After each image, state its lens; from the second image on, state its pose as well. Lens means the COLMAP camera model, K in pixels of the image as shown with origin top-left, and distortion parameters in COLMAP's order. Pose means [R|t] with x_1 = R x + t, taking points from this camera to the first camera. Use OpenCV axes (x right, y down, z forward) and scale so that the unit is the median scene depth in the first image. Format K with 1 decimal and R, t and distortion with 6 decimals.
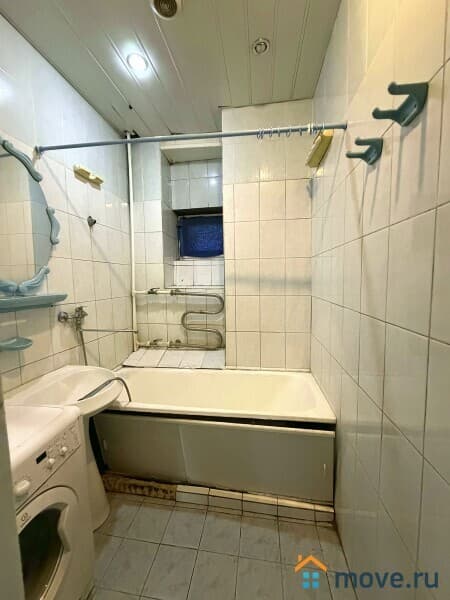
lens RADIAL K [[238.0, 0, 226.1], [0, 238.0, 298.1], [0, 0, 1]] dist [-0.000826, -0.000517]
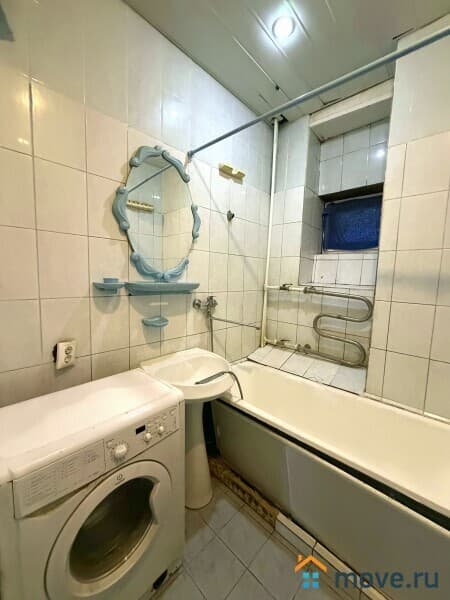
lens RADIAL K [[238.0, 0, 225.7], [0, 238.0, 298.5], [0, 0, 1]] dist [-0.000826, -0.000517]
pose [[0.815599, 0.098014, -0.570256, 0.049684], [-0.090571, 0.995026, 0.041484, -0.003400], [0.571485, 0.017814, 0.820419, 0.152544]]
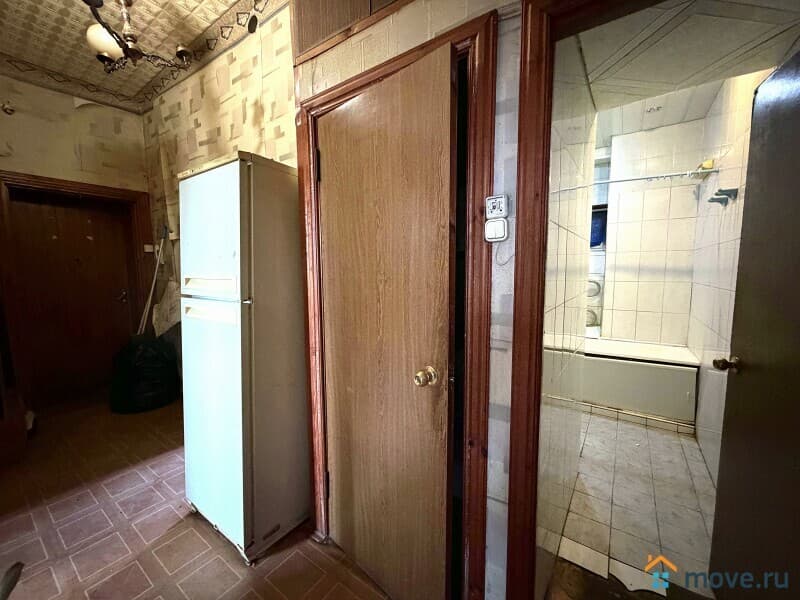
lens RADIAL K [[317.3, 0, 398.3], [0, 317.3, 300.3], [0, 0, 1]] dist [-0.000826, -0.000517]
pose [[0.889768, 0.053232, -0.453299, -0.259001], [-0.044421, 0.998560, 0.030072, 0.110487], [0.454247, -0.006621, 0.890851, -1.235161]]
